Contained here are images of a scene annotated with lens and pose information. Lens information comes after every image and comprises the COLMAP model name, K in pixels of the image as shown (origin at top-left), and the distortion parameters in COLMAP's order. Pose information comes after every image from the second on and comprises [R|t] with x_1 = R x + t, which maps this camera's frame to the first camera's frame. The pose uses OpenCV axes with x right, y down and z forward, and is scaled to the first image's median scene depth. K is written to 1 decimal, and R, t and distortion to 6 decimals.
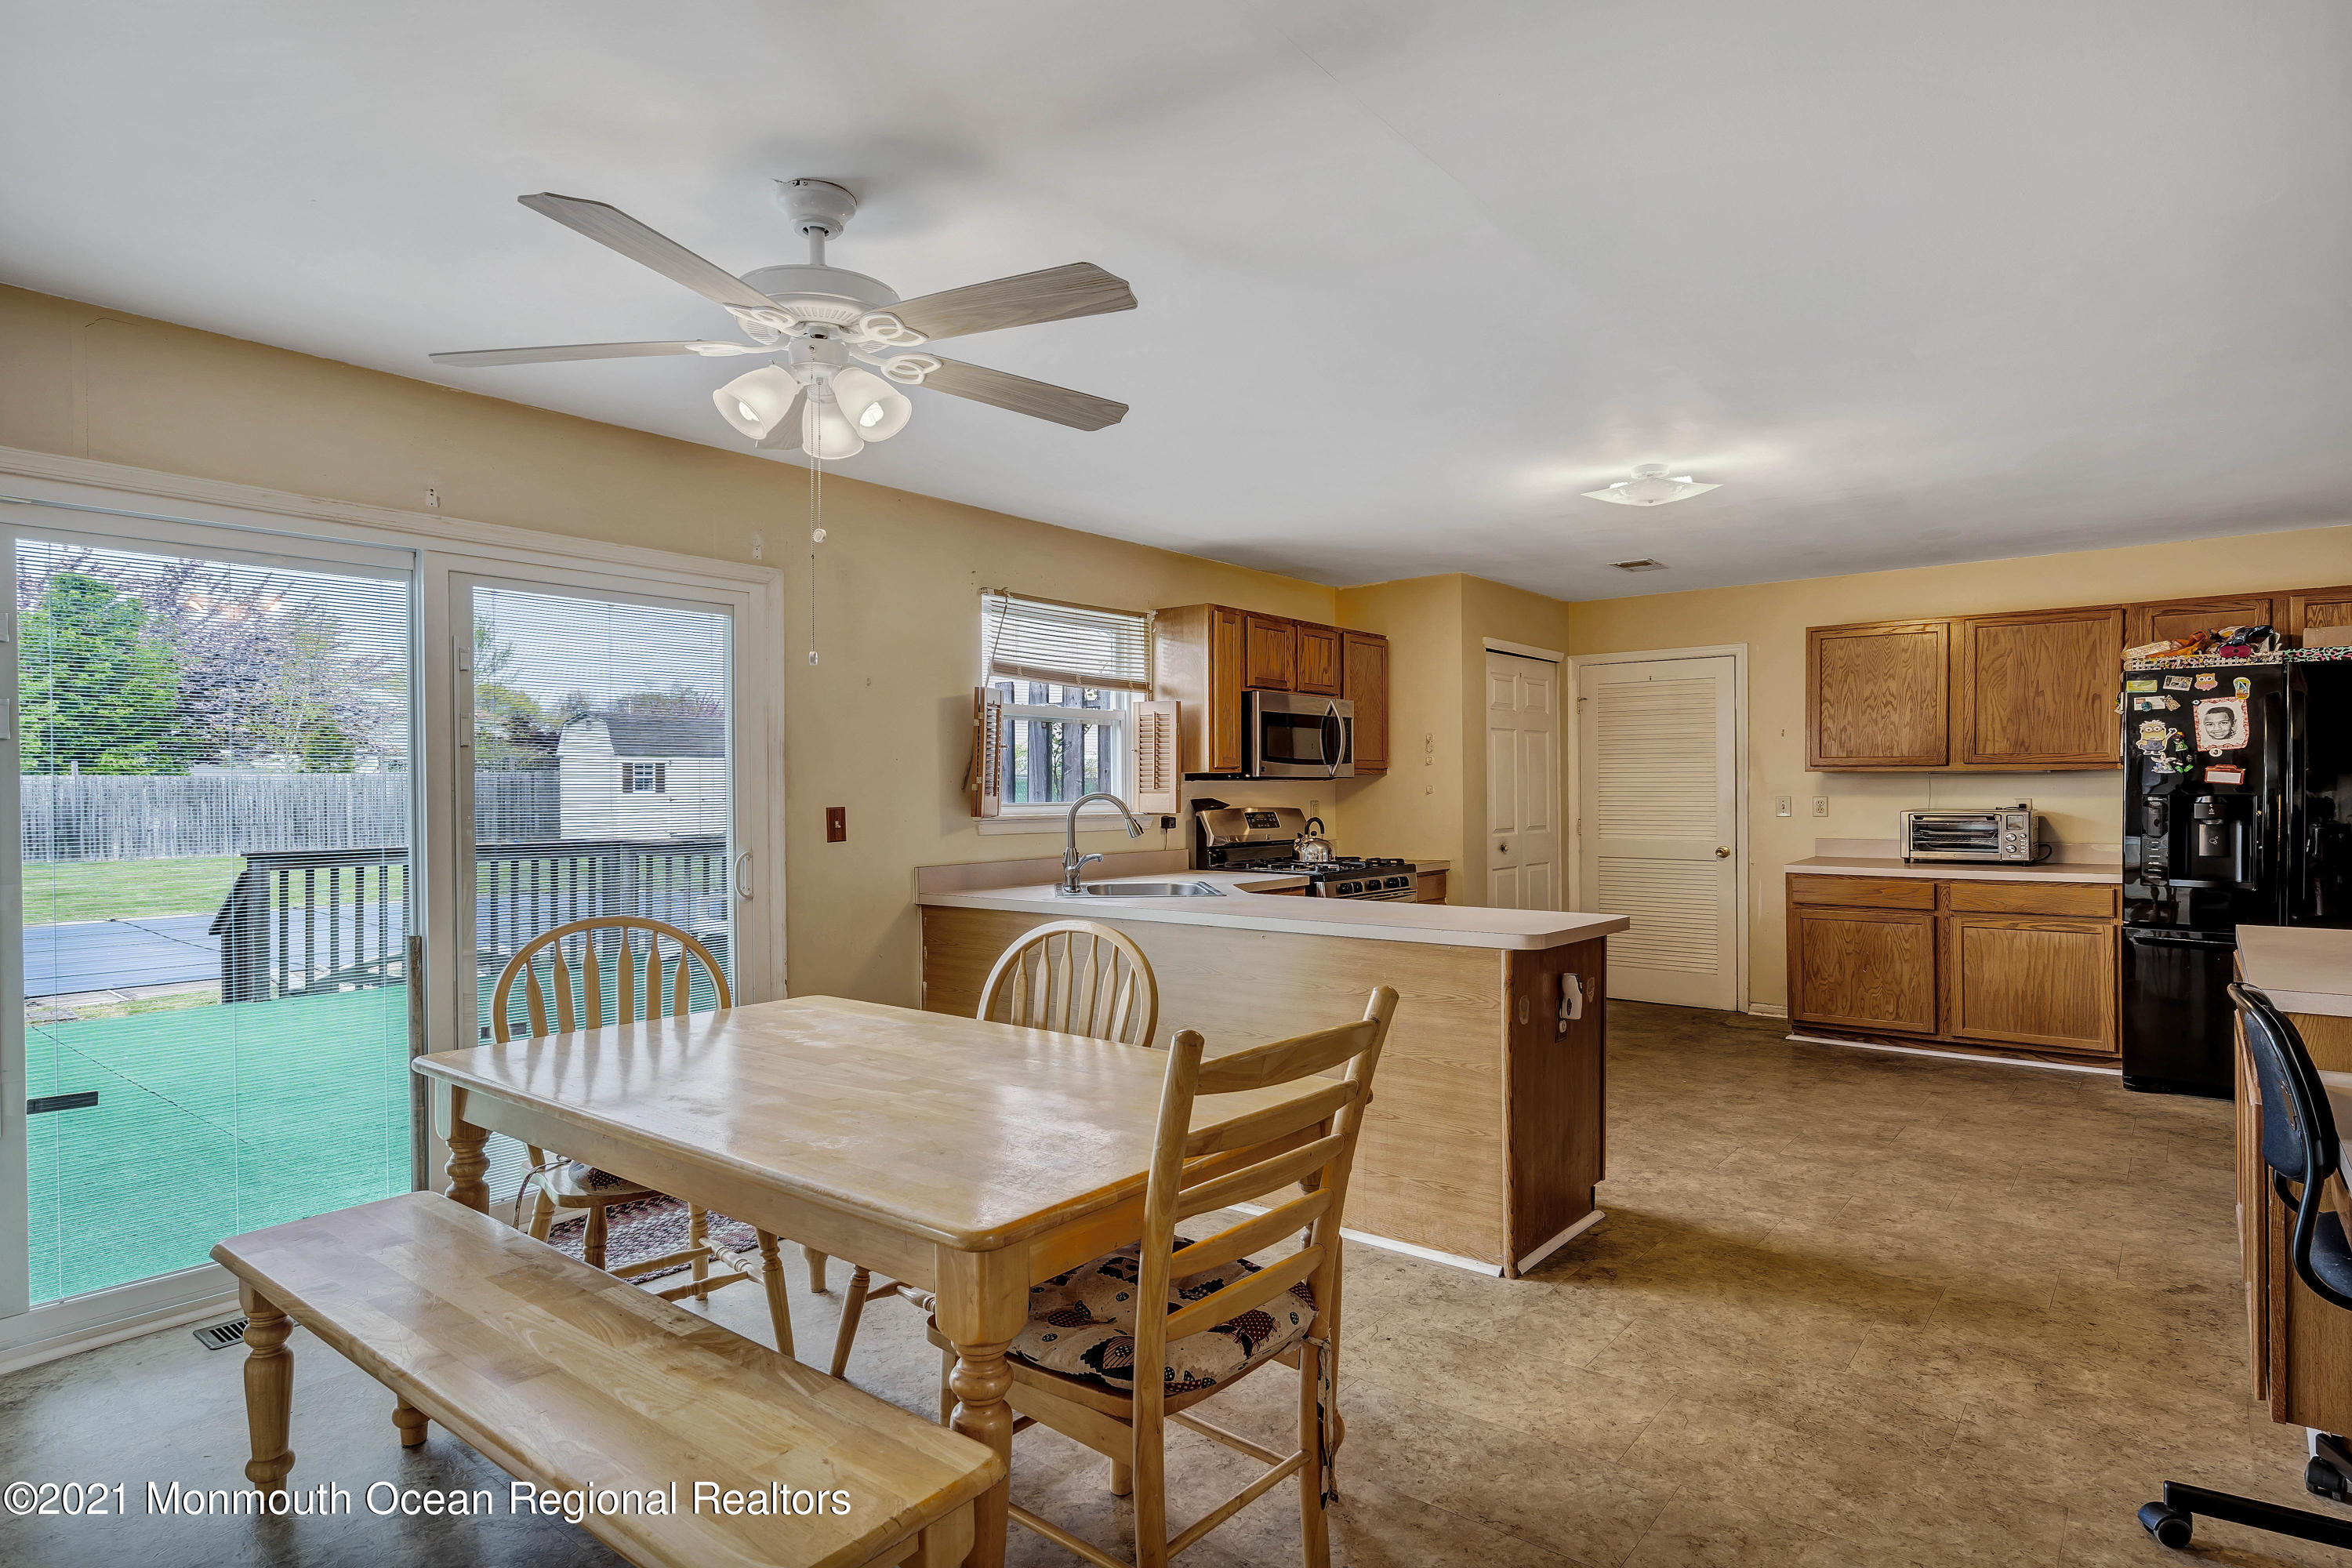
lens RADIAL K [[1269.2, 0, 1174.3], [0, 1269.2, 788.9], [0, 0, 1]] dist [-0.003250, -0.000608]
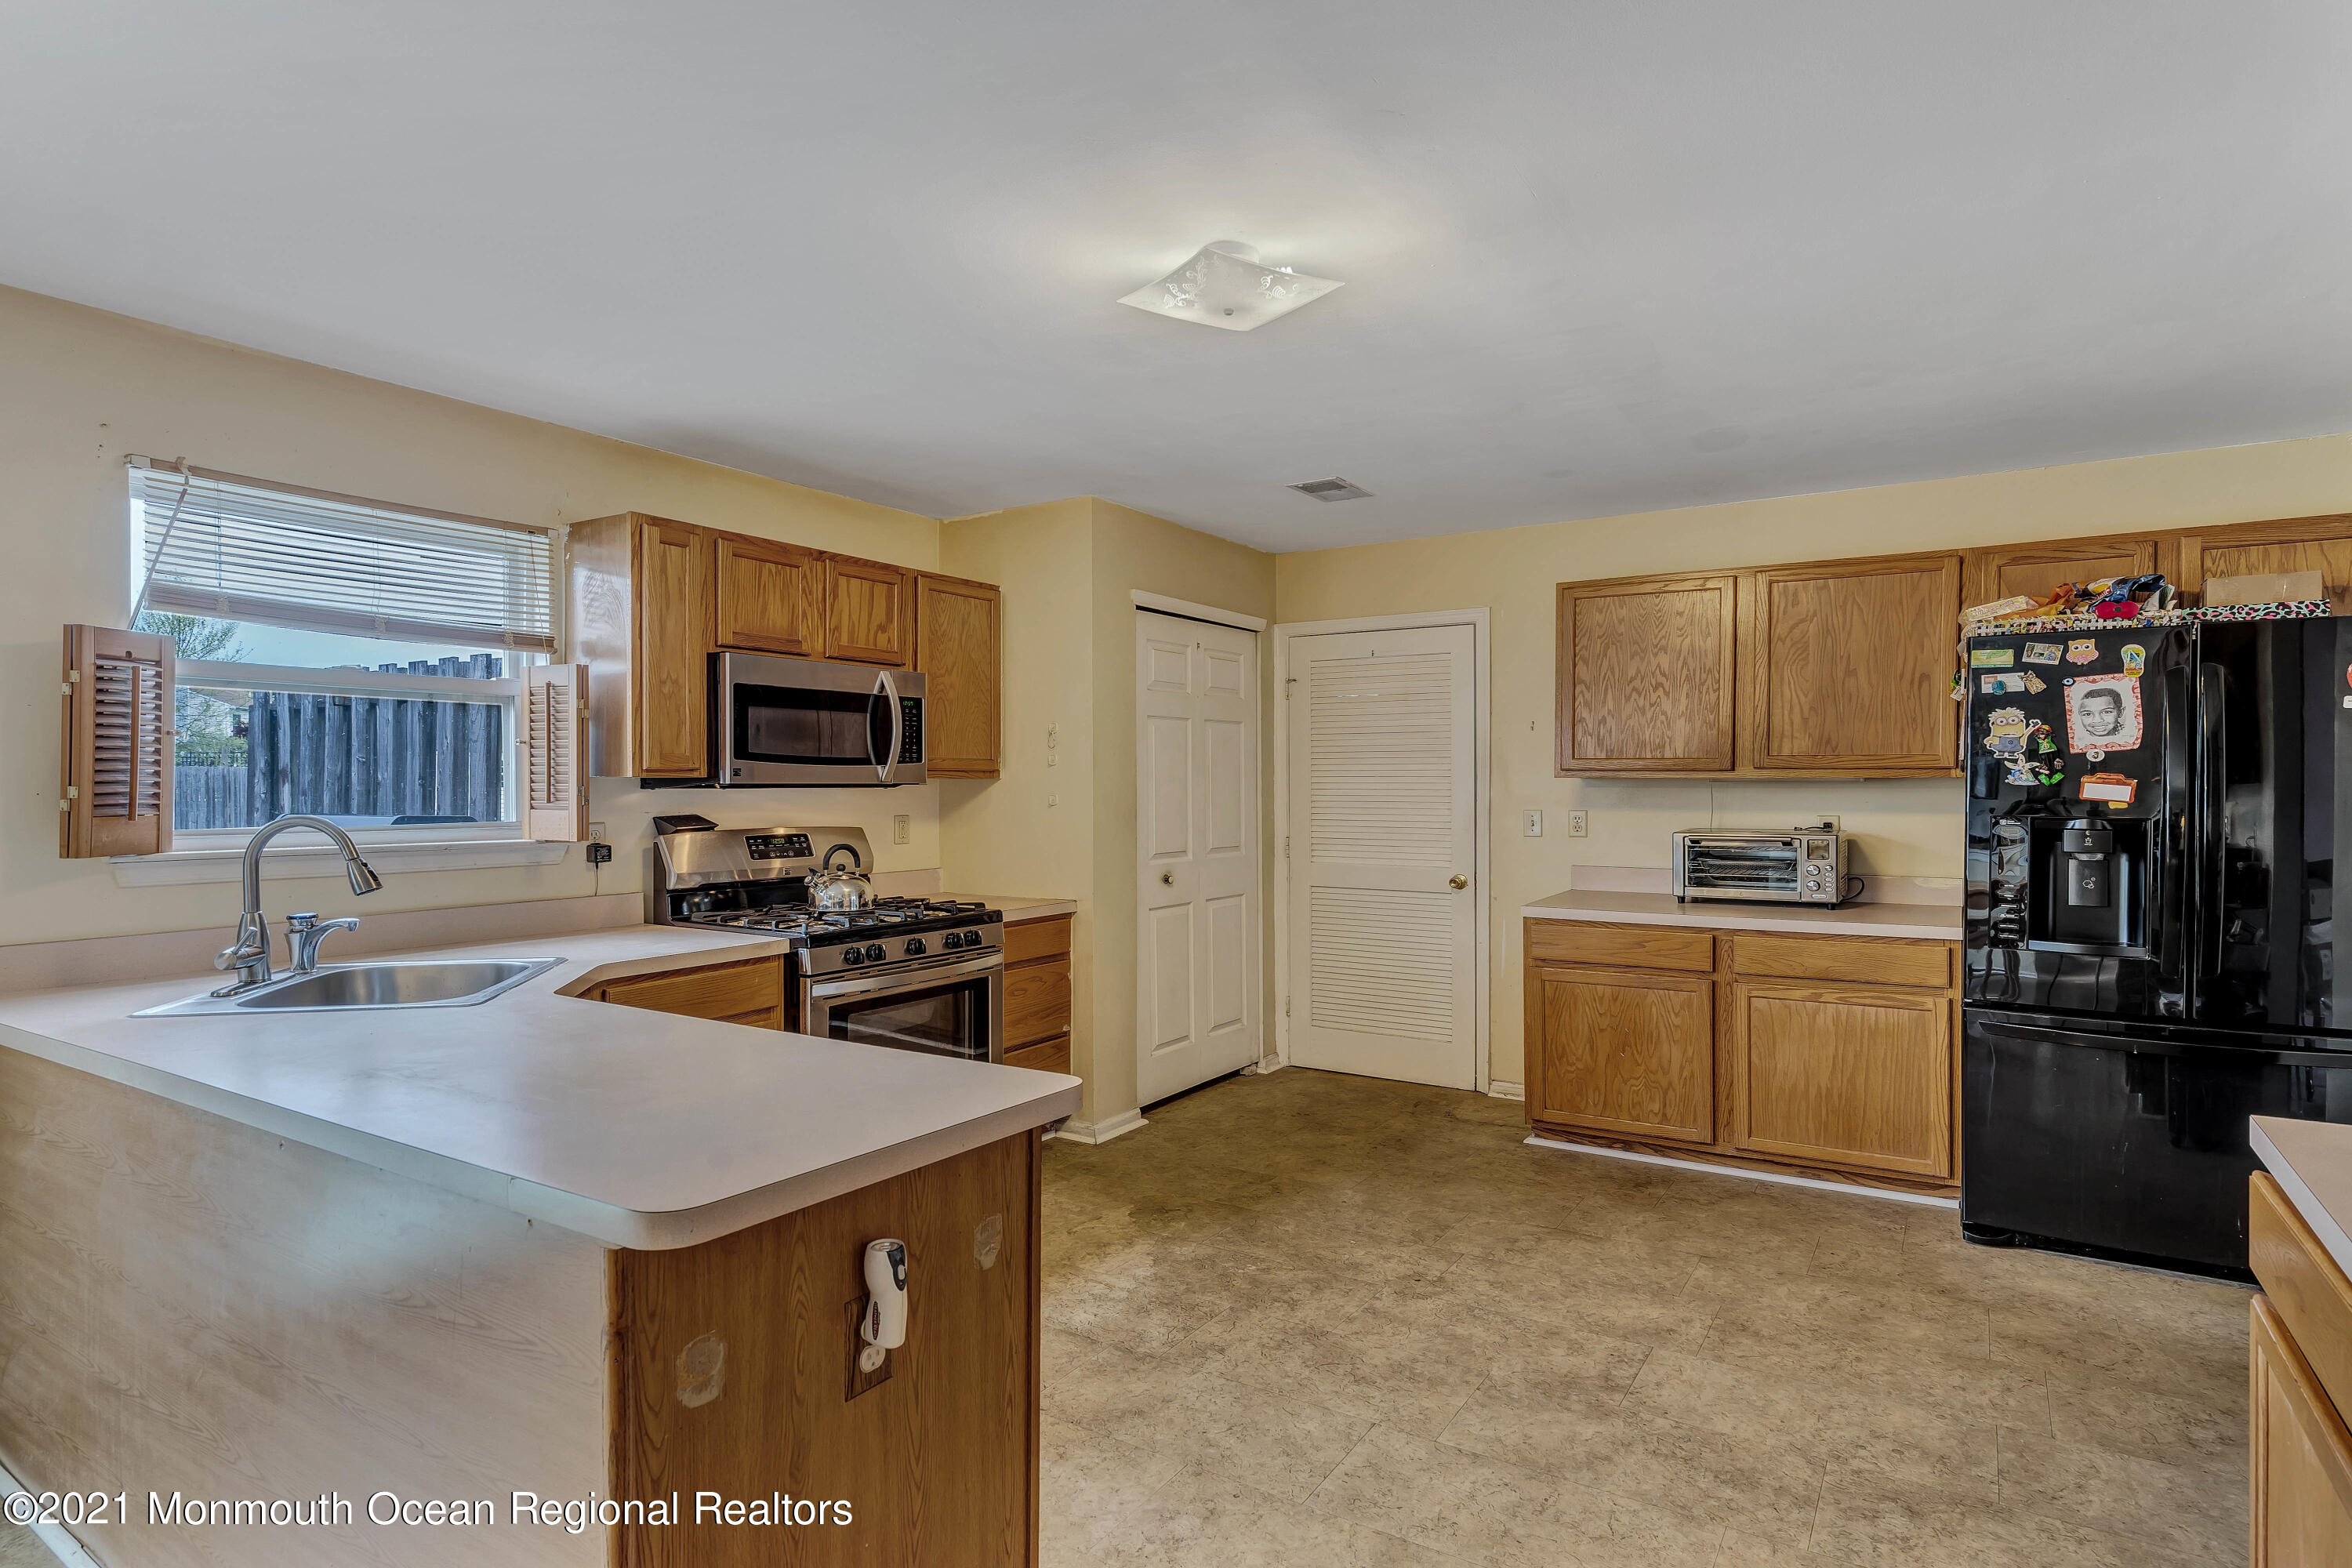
lens RADIAL K [[1228.9, 0, 1181.1], [0, 1228.9, 789.2], [0, 0, 1]] dist [-0.014925, 0.001456]
pose [[0.994191, 0.003137, 0.107583, 0.232539], [-0.003542, 0.999987, 0.003577, -0.009822], [-0.107571, -0.003938, 0.994190, 0.354009]]
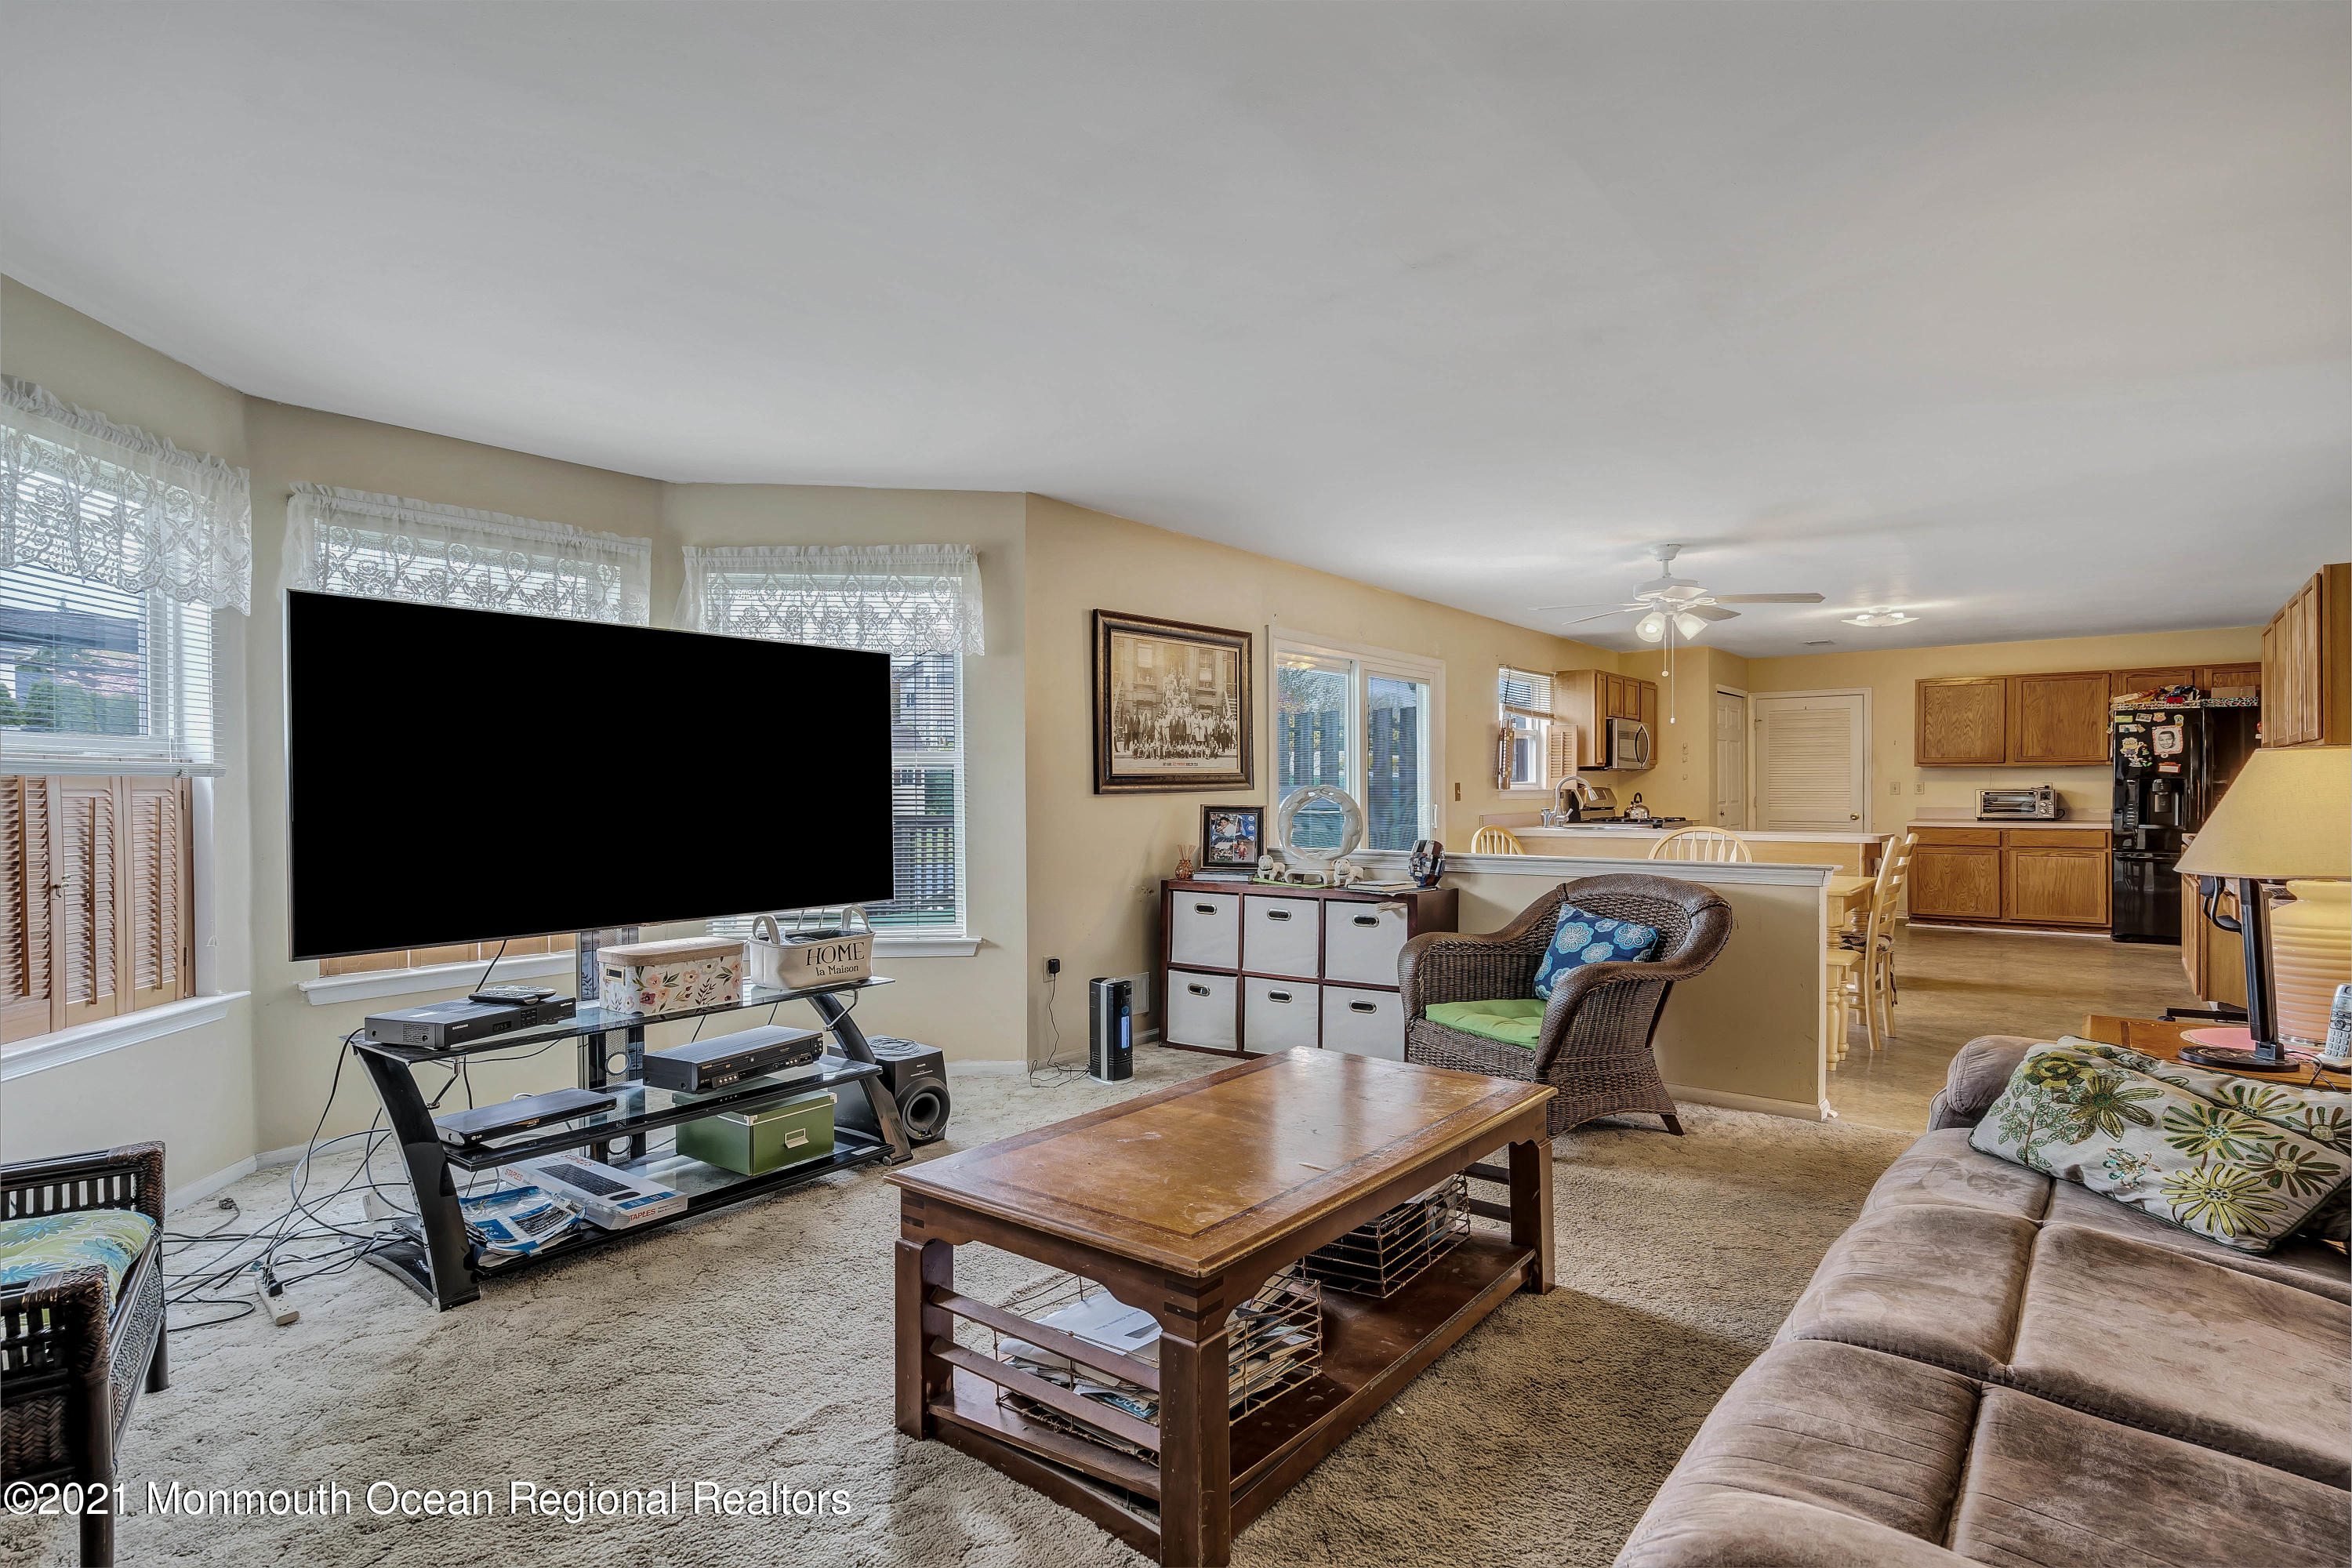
lens RADIAL K [[1228.9, 0, 1122.4], [0, 1228.9, 794.5], [0, 0, 1]] dist [-0.014925, 0.001456]
pose [[0.999999, 0.000877, 0.001337, -0.618482], [-0.000885, 0.999984, 0.005535, 0.017443], [-0.001332, -0.005536, 0.999984, -0.682695]]
